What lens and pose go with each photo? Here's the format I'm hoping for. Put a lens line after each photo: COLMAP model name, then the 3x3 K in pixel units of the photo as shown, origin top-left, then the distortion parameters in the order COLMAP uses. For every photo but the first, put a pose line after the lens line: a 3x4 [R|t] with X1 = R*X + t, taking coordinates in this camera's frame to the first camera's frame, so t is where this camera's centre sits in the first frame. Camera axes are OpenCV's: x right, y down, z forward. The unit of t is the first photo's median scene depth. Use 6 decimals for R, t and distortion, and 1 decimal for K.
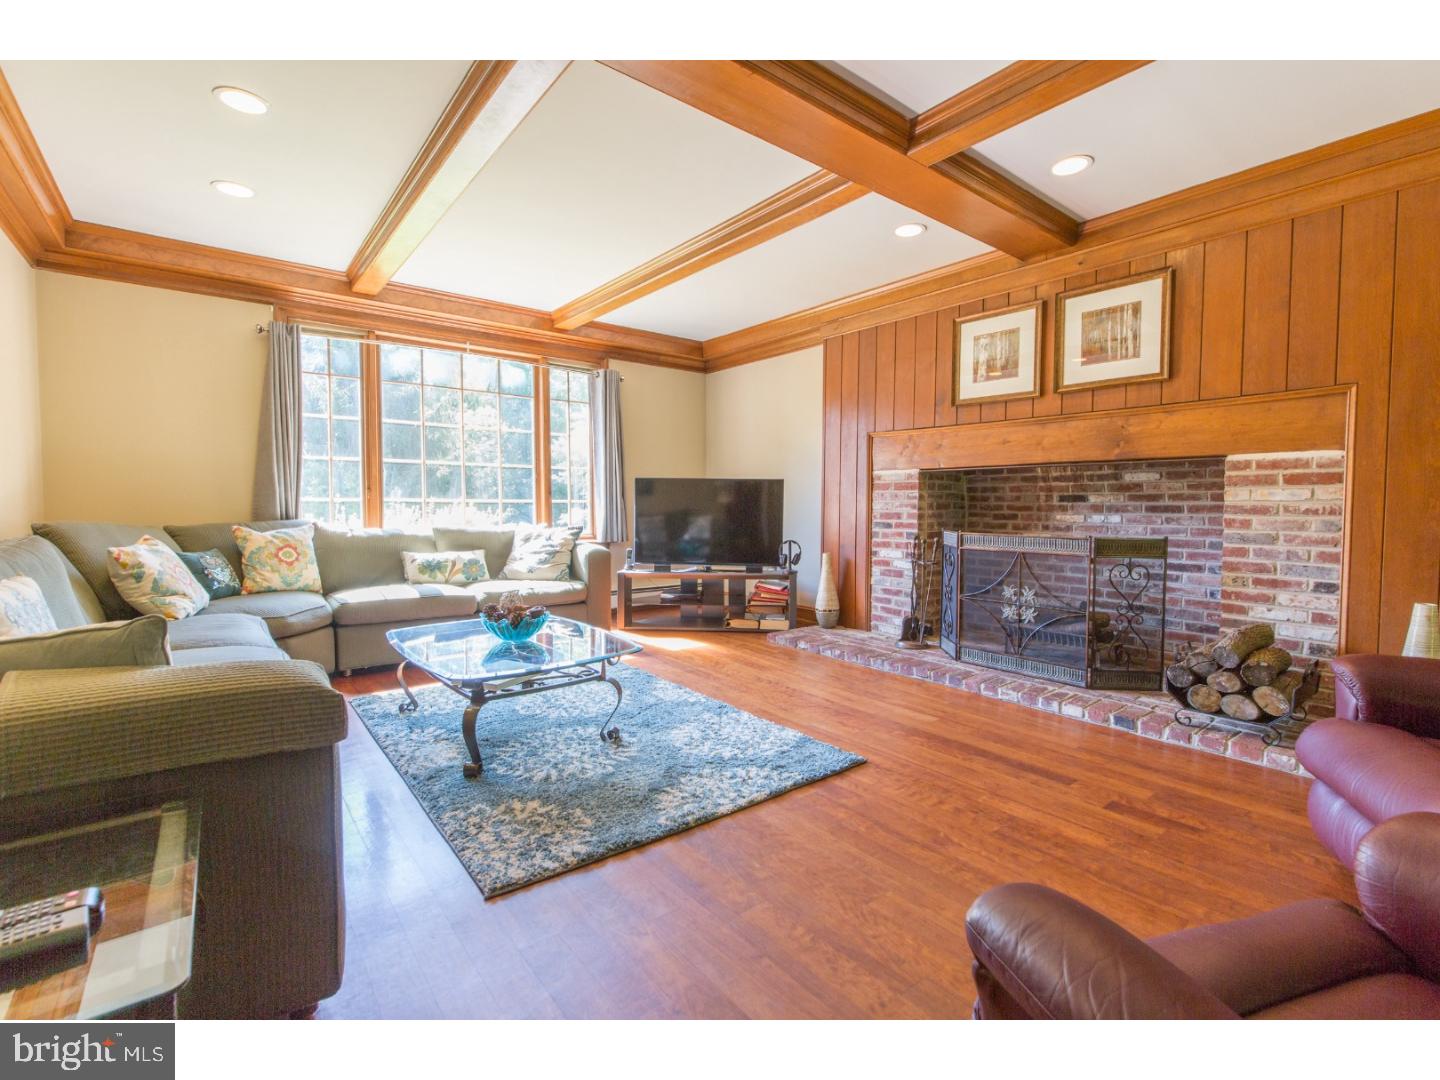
lens RADIAL K [[648.8, 0, 722.4], [0, 648.8, 537.5], [0, 0, 1]] dist [0.001469, -0.002055]
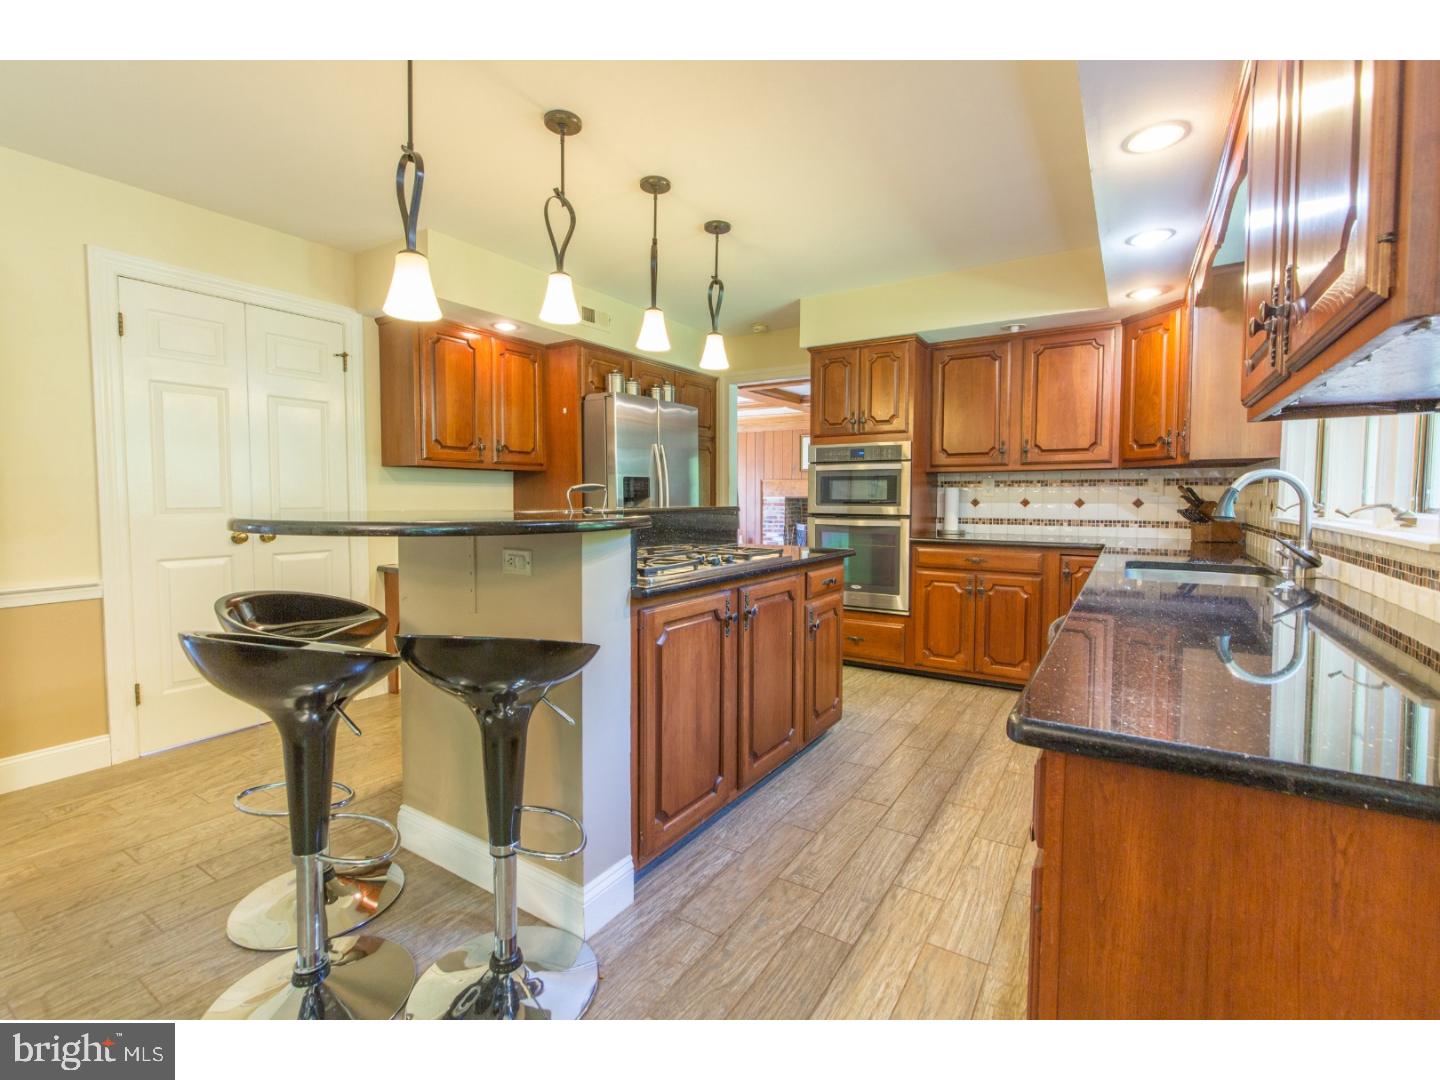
lens RADIAL K [[648.8, 0, 719.1], [0, 648.8, 535.6], [0, 0, 1]] dist [0.001469, -0.002055]
pose [[0.944722, -0.018154, 0.327371, -0.722478], [0.016832, 0.999835, 0.006869, 0.011732], [-0.327441, -0.000979, 0.944871, -1.176360]]
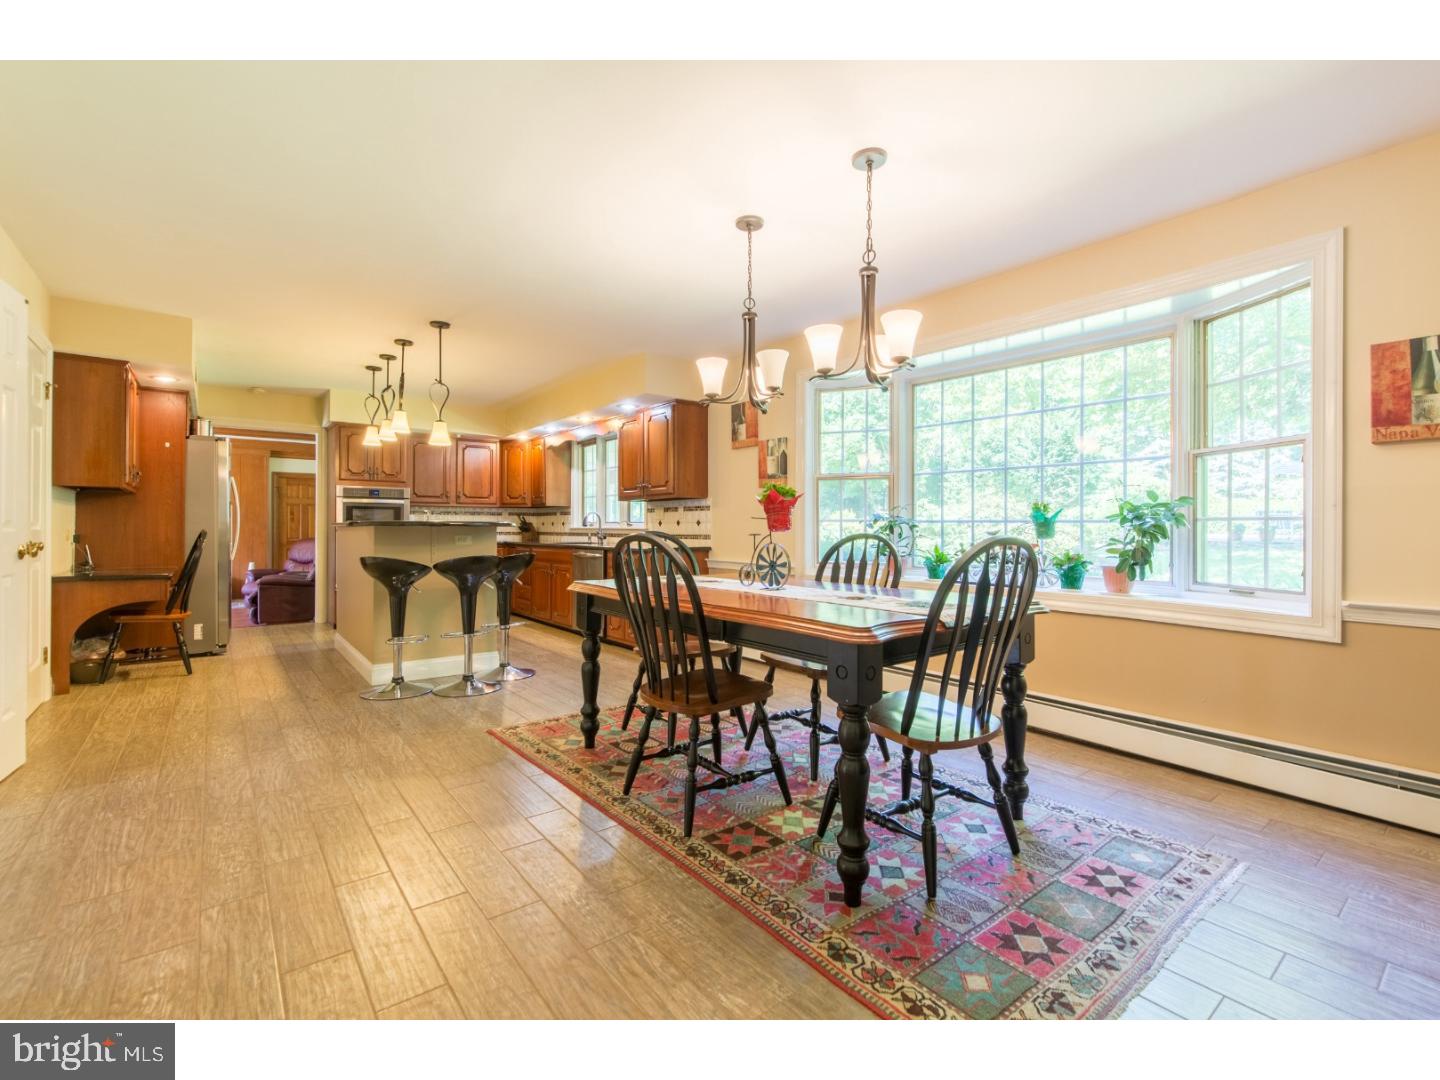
lens RADIAL K [[648.8, 0, 726.9], [0, 648.8, 534.5], [0, 0, 1]] dist [0.001469, -0.002055]
pose [[-0.009209, -0.008455, 0.999922, -1.792391], [0.055208, 0.998435, 0.008951, 0.034708], [-0.998432, 0.055286, -0.008728, -1.171352]]
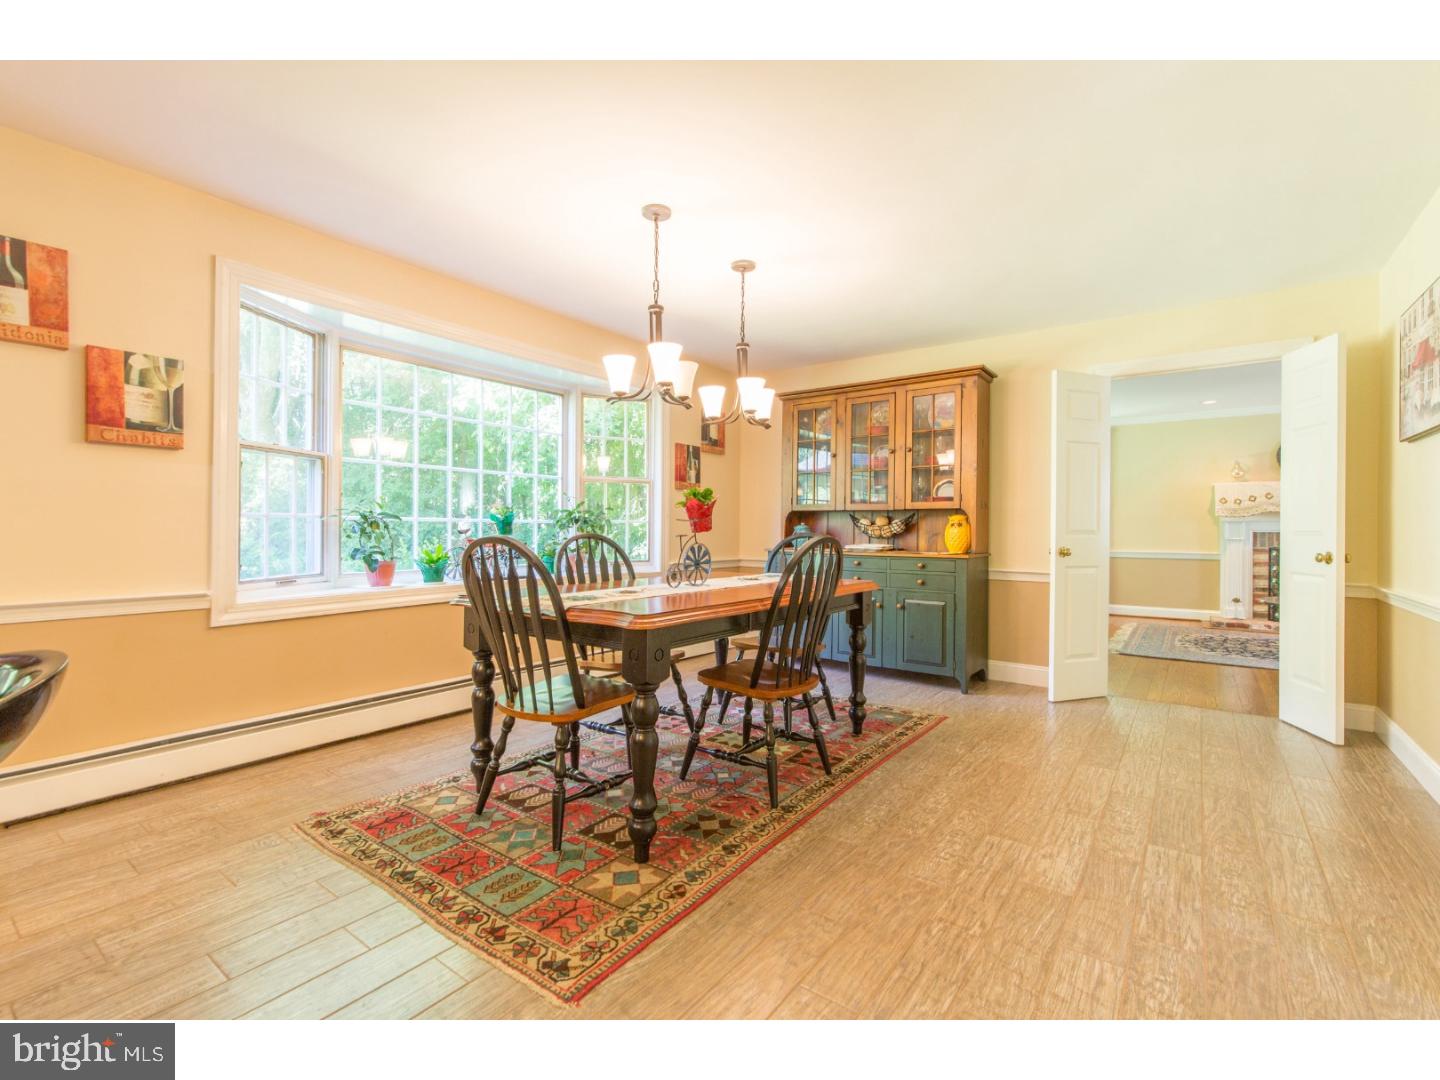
lens RADIAL K [[648.8, 0, 722.3], [0, 648.8, 526.9], [0, 0, 1]] dist [0.001469, -0.002055]
pose [[-0.961120, -0.005310, -0.276081, -0.989224], [-0.021167, 0.998290, 0.054487, -0.004617], [0.275320, 0.058212, -0.959589, -0.545475]]
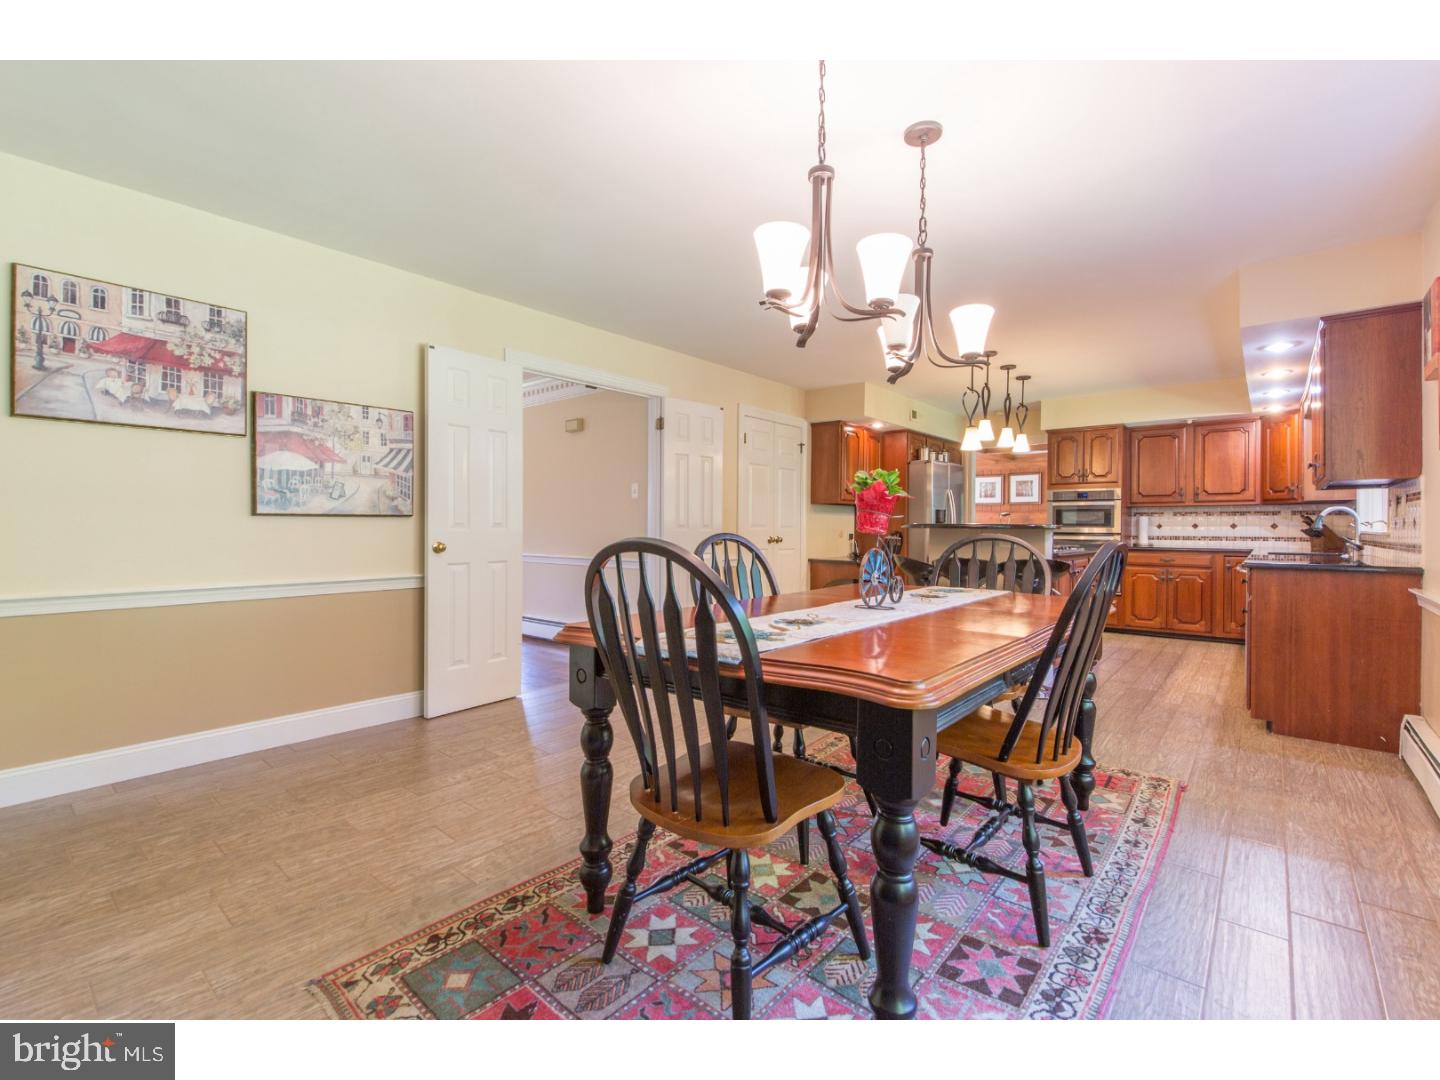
lens RADIAL K [[648.8, 0, 722.5], [0, 648.8, 535.5], [0, 0, 1]] dist [0.001469, -0.002055]
pose [[0.980004, 0.004486, 0.198927, -1.370106], [0.004557, 0.998978, -0.044977, 0.063048], [-0.198926, 0.044984, 0.978982, -1.685896]]
